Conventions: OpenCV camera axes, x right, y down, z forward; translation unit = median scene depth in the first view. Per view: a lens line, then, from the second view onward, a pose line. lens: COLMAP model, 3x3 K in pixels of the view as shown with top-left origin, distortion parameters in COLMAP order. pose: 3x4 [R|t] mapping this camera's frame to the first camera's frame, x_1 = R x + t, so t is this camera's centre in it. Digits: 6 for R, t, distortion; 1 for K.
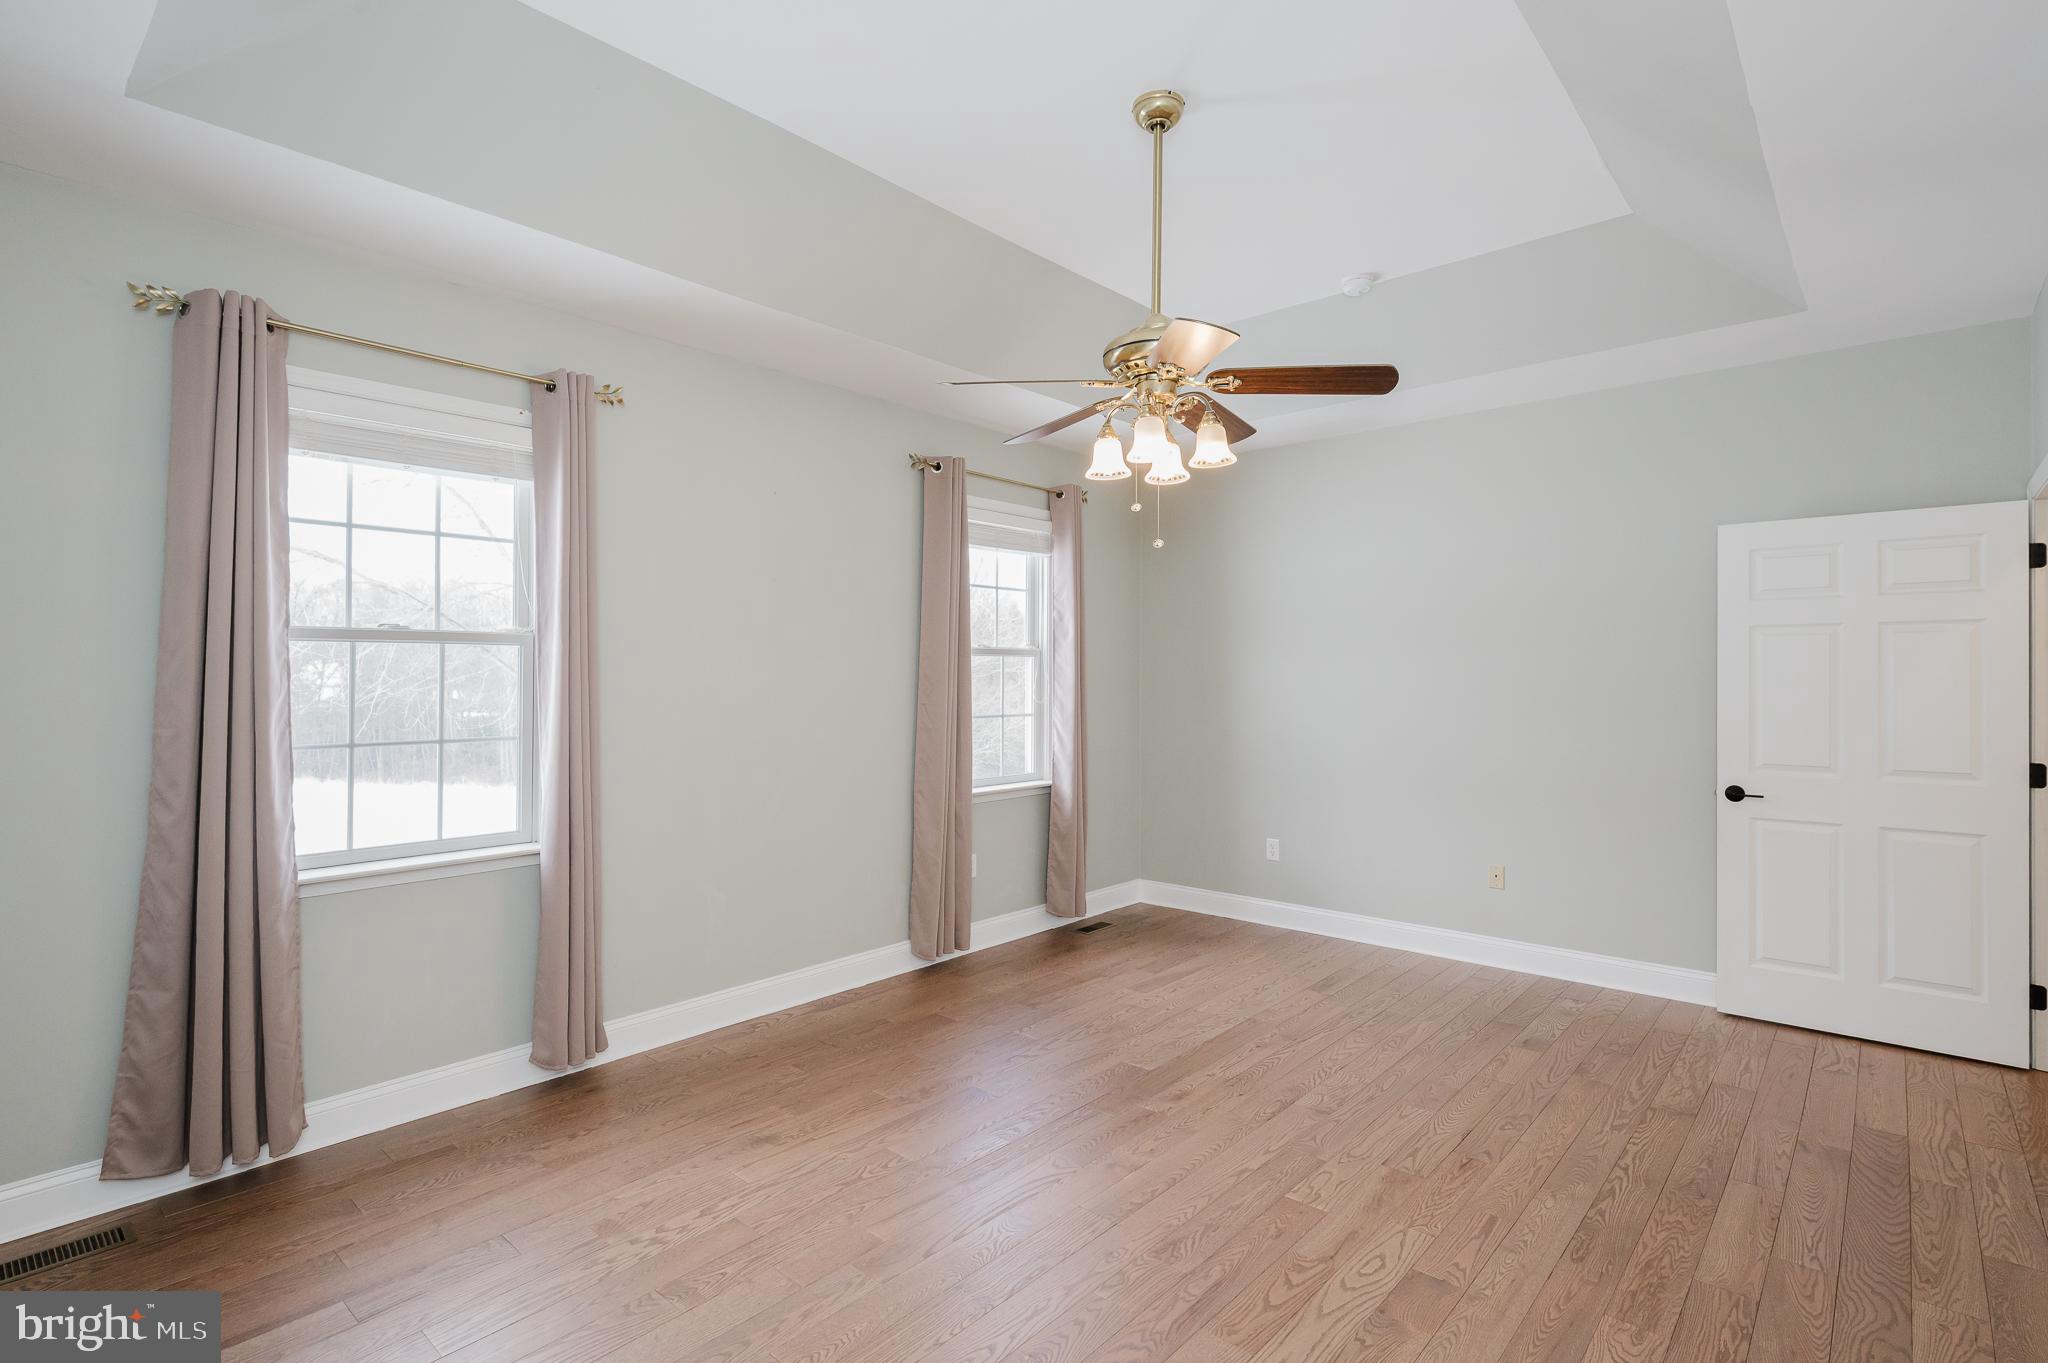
lens RADIAL K [[999.0, 0, 974.1], [0, 999.0, 669.9], [0, 0, 1]] dist [-0.036632, 0.038187]
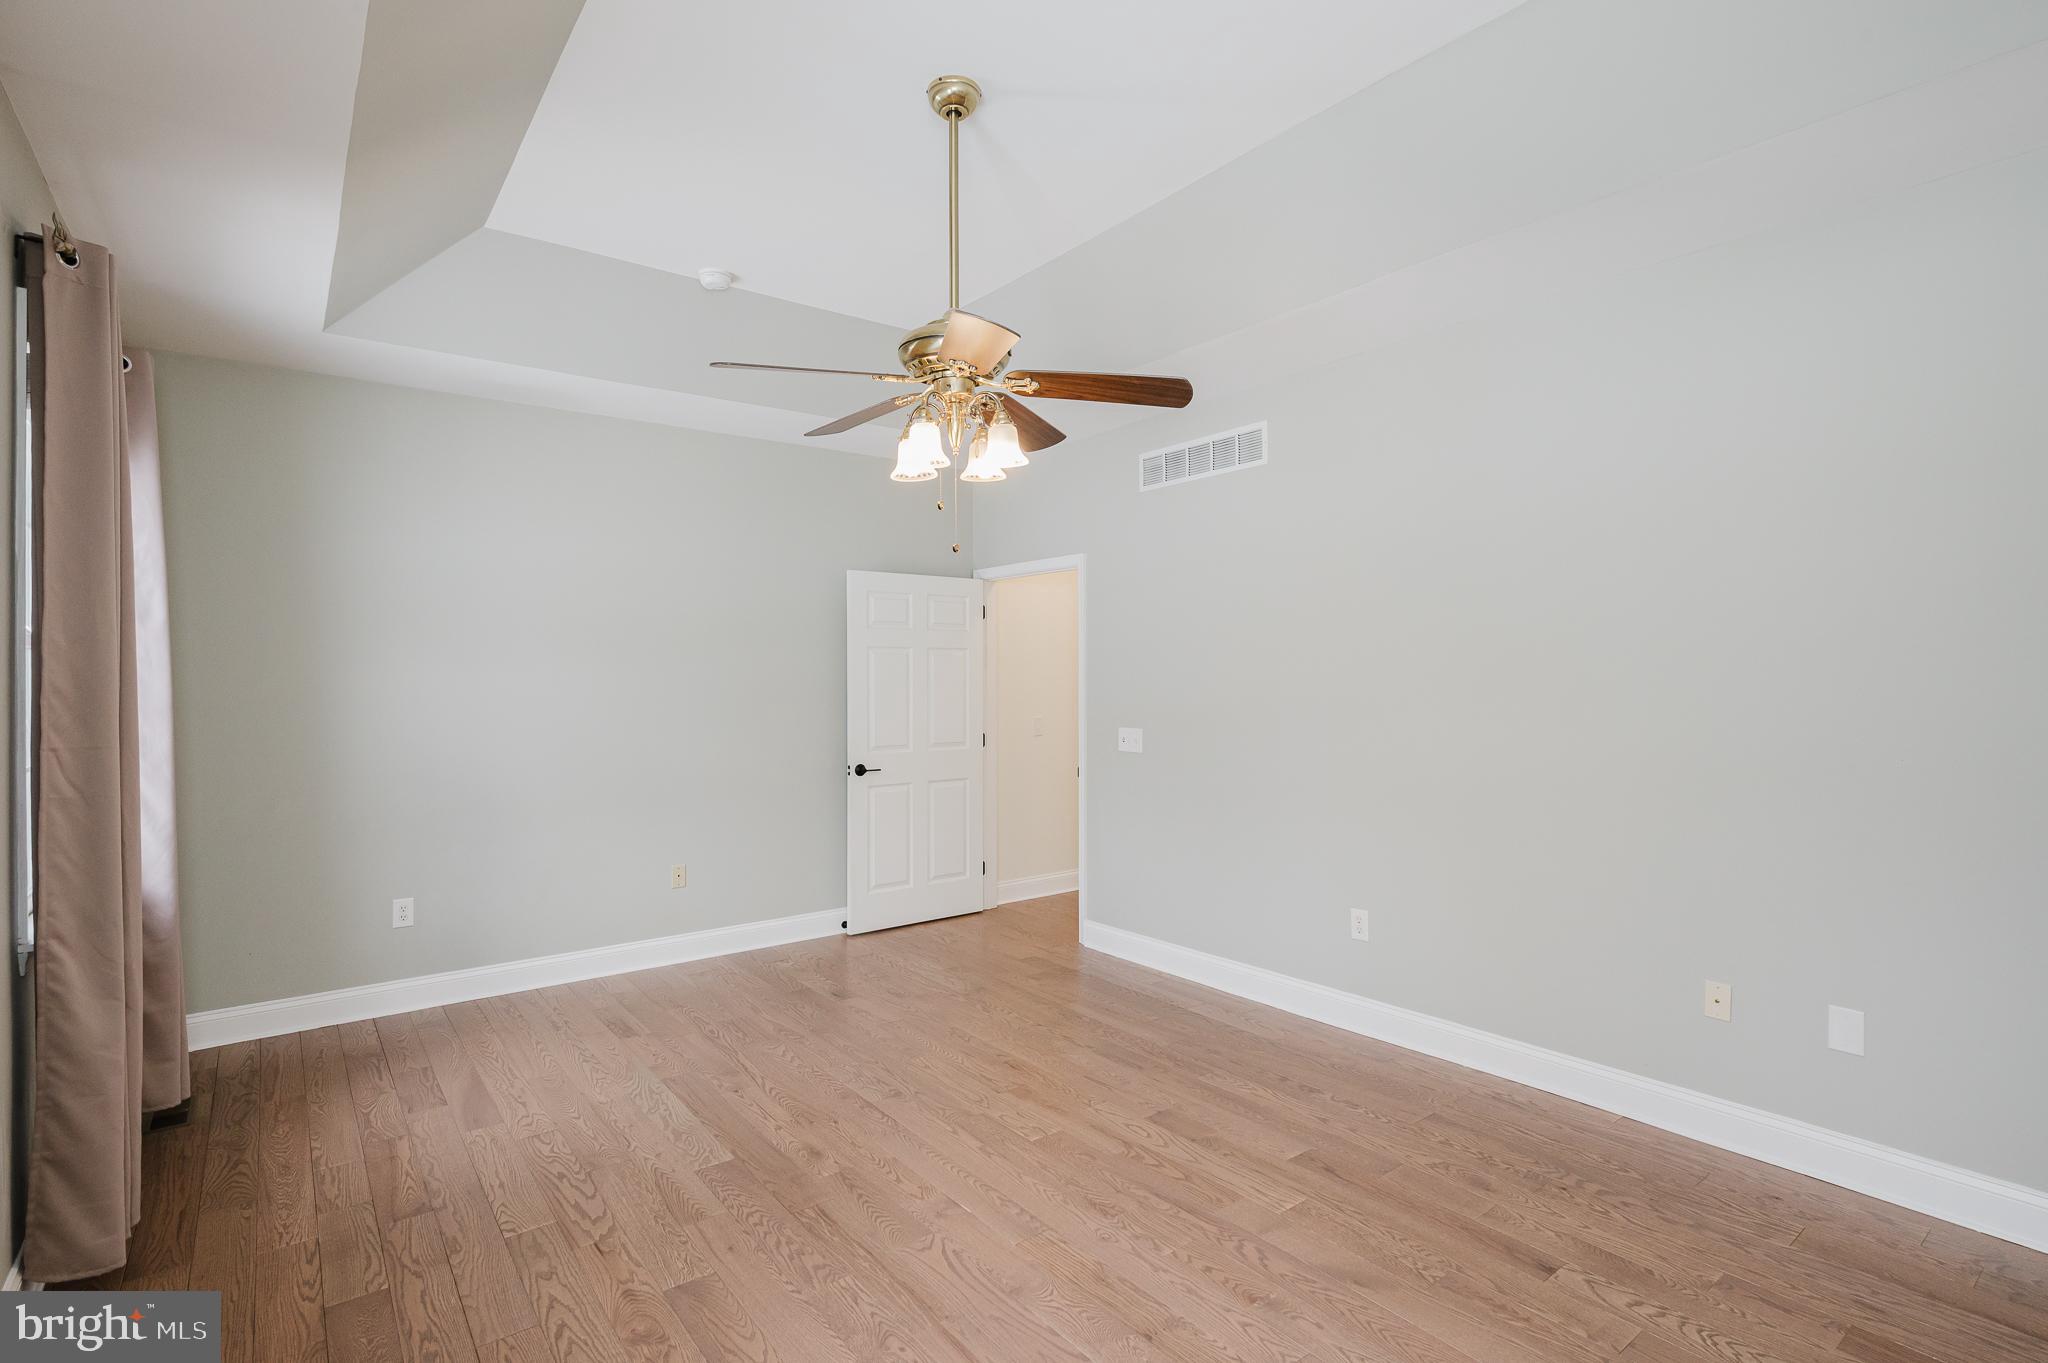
lens RADIAL K [[1003.0, 0, 1059.5], [0, 1003.0, 683.6], [0, 0, 1]] dist [-0.001439, -0.000894]
pose [[0.130098, -0.003510, 0.991495, -0.601270], [0.001427, 0.999993, 0.003353, 0.003613], [-0.991500, 0.000979, 0.130102, 0.603721]]
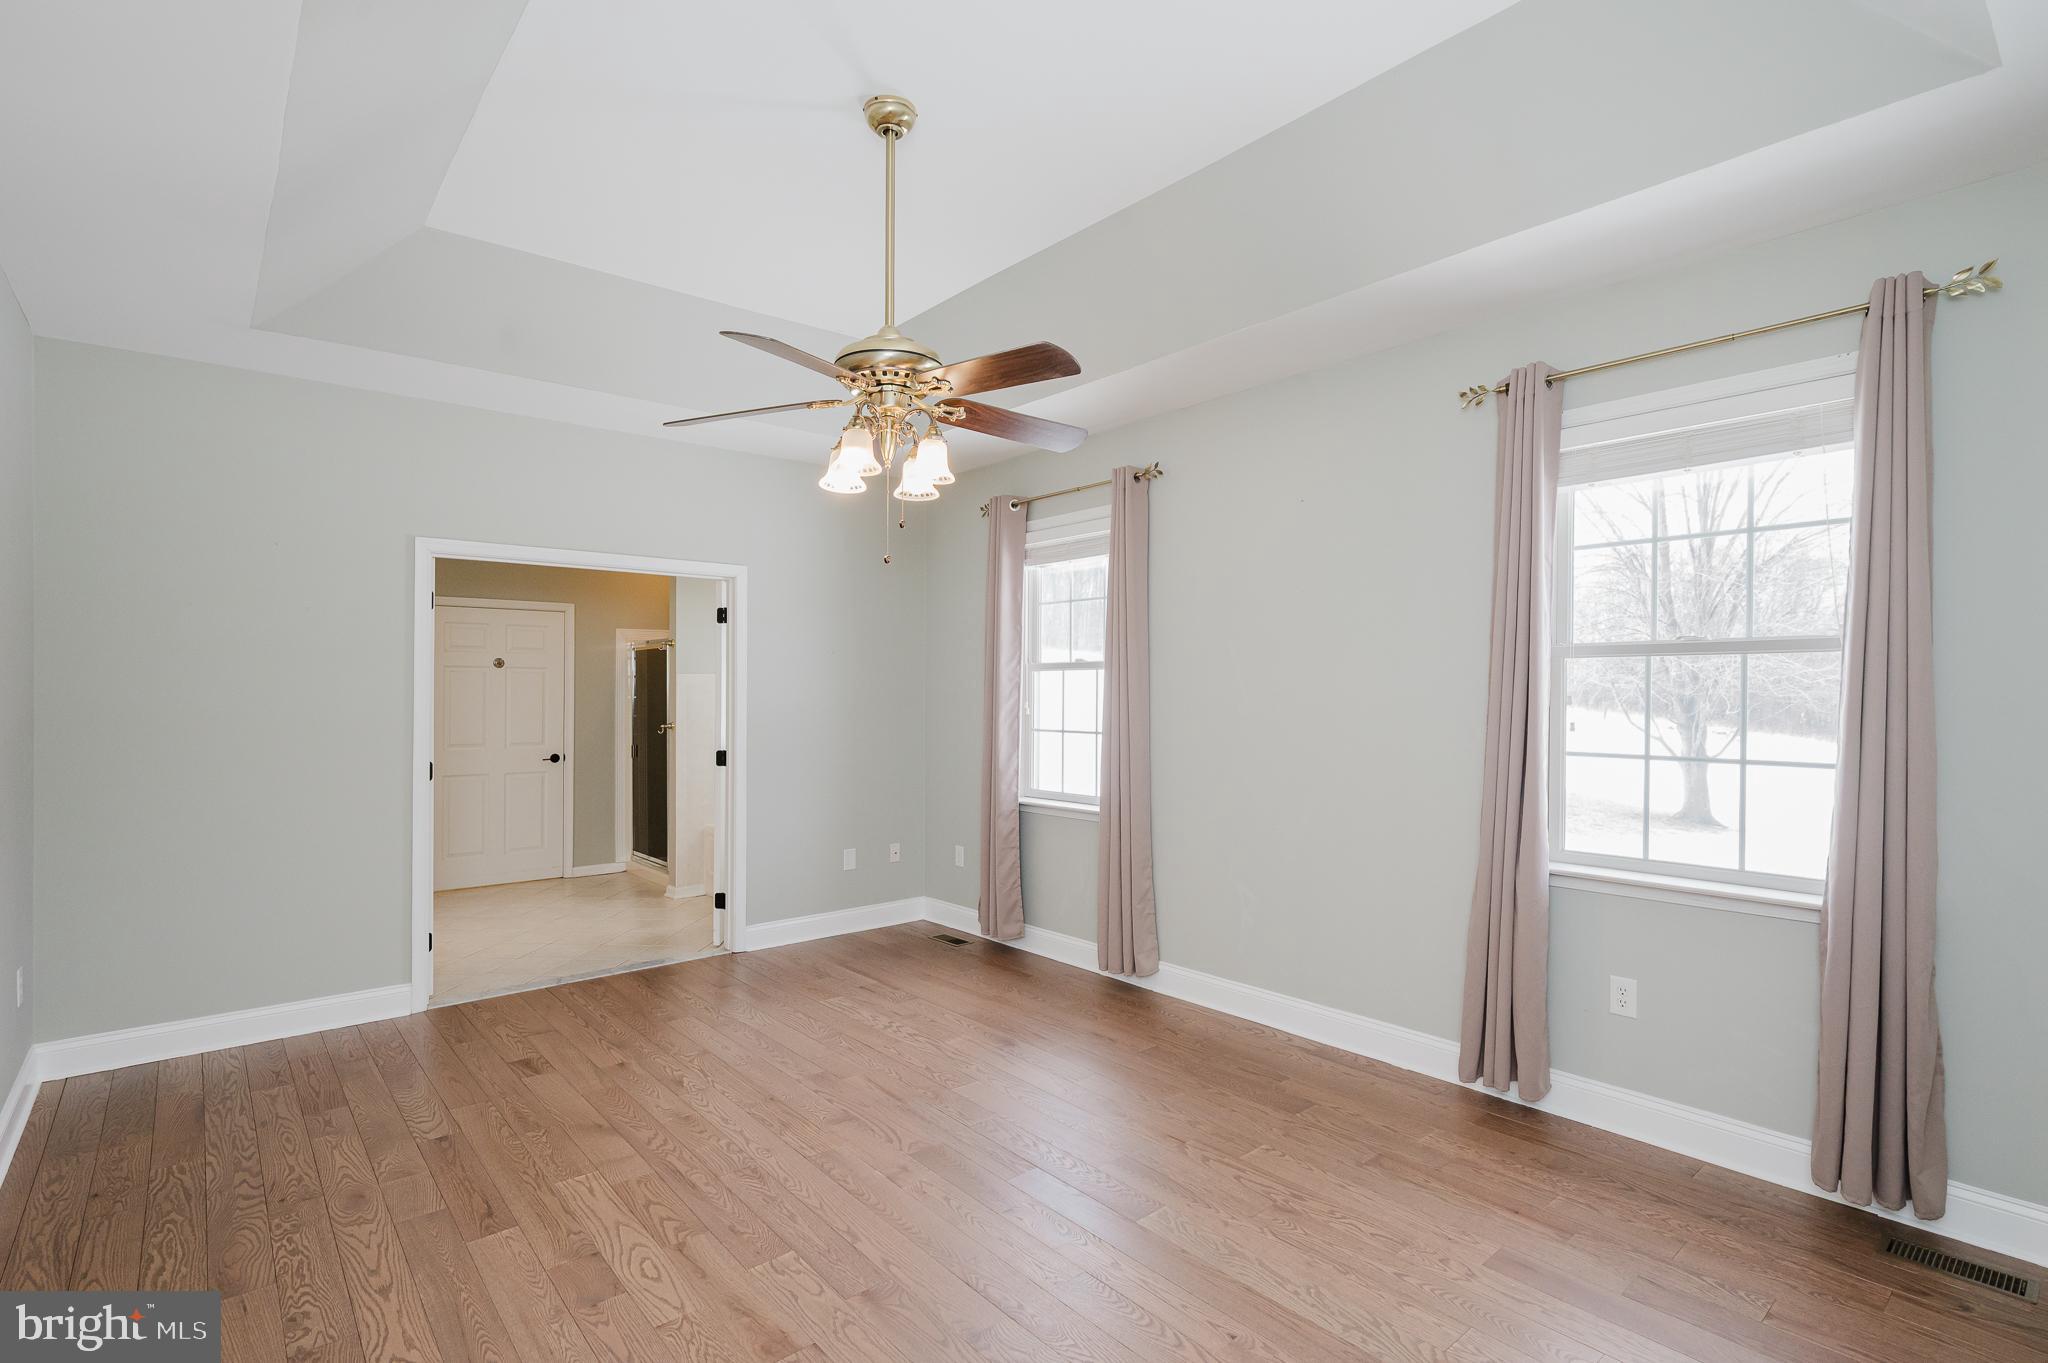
lens RADIAL K [[971.9, 0, 1039.8], [0, 971.9, 691.5], [0, 0, 1]] dist [0.016190, -0.000392]
pose [[-0.099170, 0.002858, -0.995066, 0.885101], [0.006877, 0.999974, 0.002187, 0.005234], [0.995047, -0.006626, -0.099187, 0.975645]]
